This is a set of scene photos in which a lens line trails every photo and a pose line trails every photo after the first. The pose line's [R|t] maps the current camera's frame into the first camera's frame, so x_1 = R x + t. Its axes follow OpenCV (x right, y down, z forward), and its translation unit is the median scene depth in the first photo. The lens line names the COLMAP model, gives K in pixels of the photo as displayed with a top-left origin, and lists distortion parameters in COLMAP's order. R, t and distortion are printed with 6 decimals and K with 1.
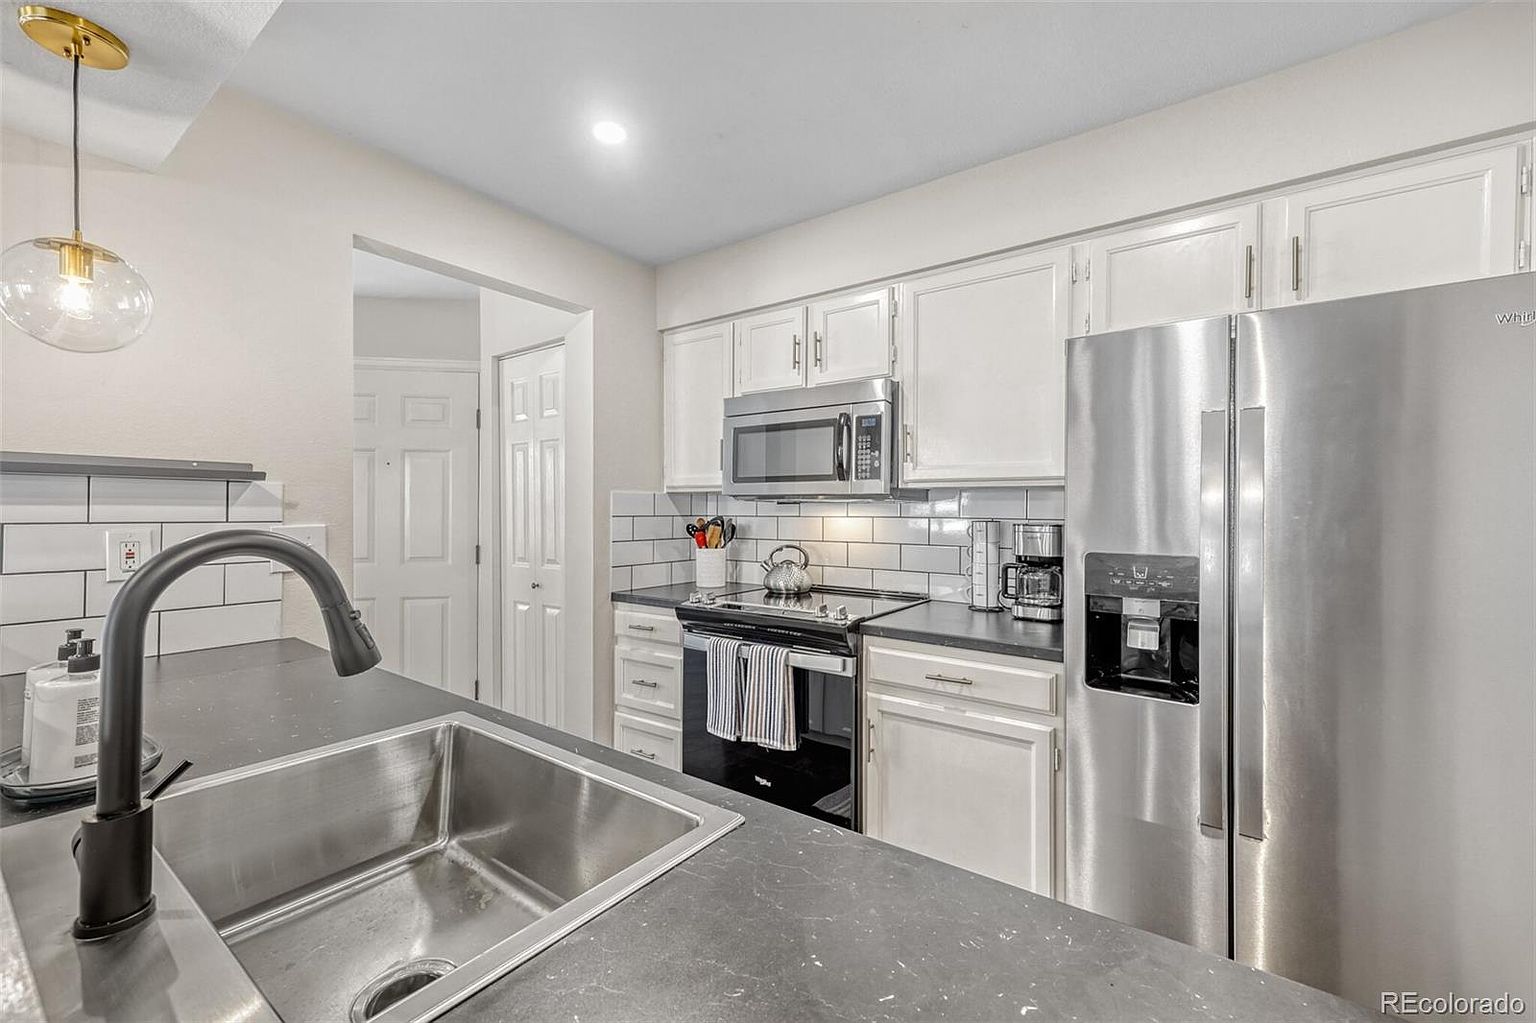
lens RADIAL K [[624.7, 0, 757.4], [0, 624.7, 502.9], [0, 0, 1]] dist [0.004033, 0.000630]
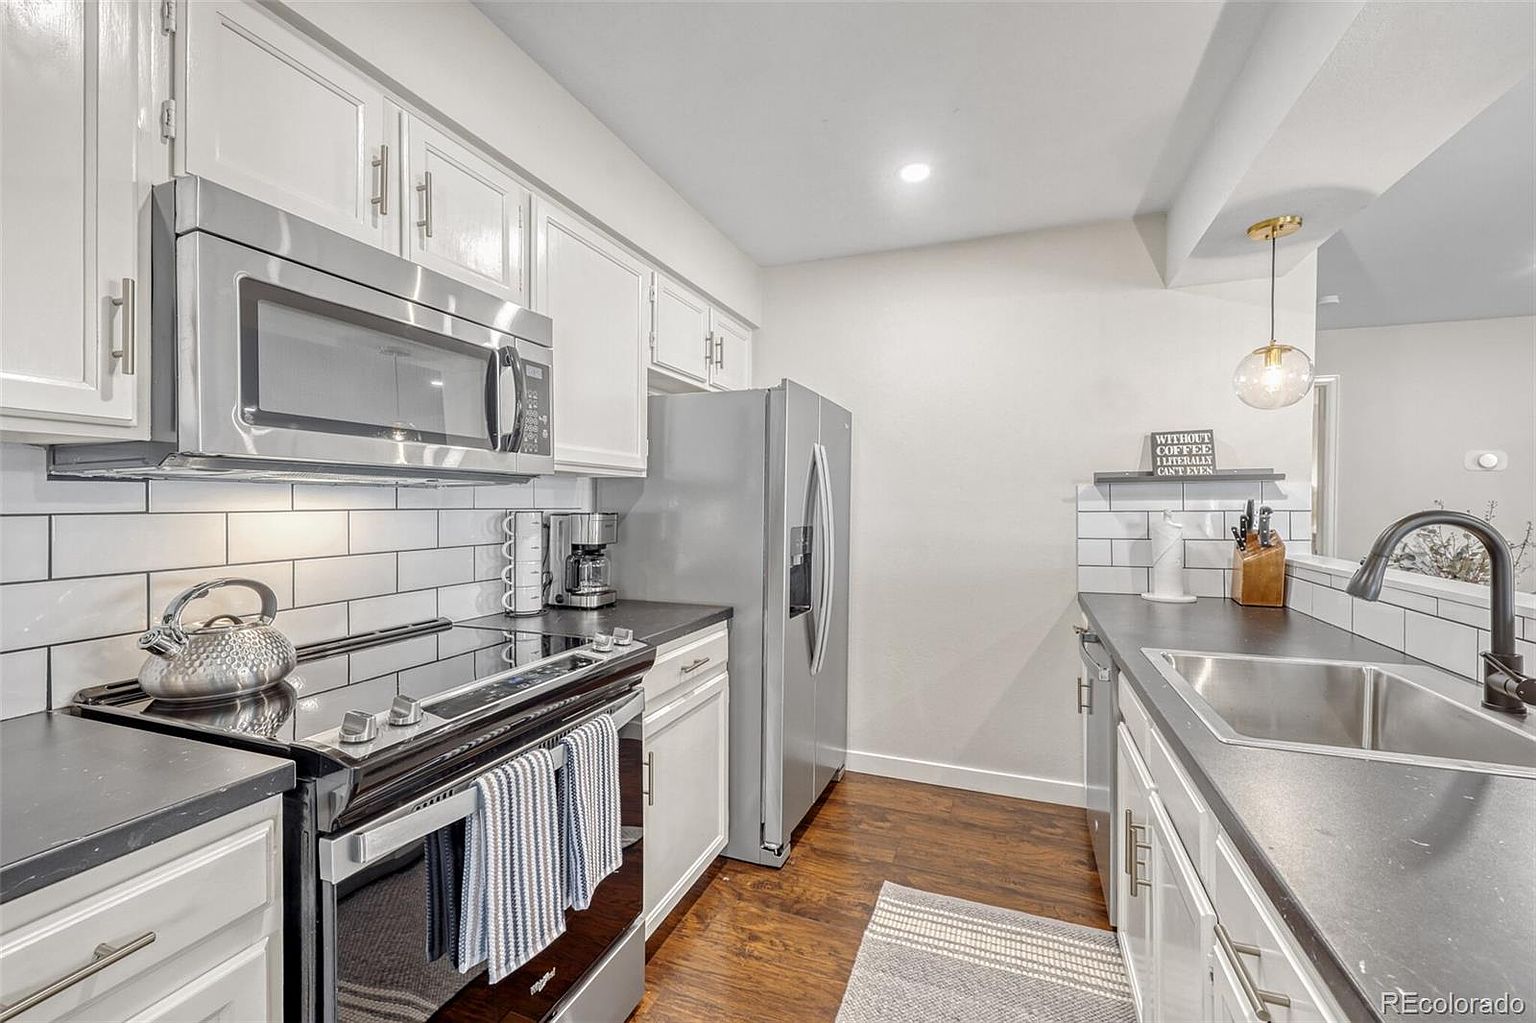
lens RADIAL K [[624.7, 0, 769.3], [0, 624.7, 507.3], [0, 0, 1]] dist [0.004033, 0.000630]
pose [[-0.261599, -0.007366, 0.965149, -0.507925], [-0.009473, 0.999942, 0.005064, 0.014230], [-0.965130, -0.007818, -0.261654, 0.833339]]
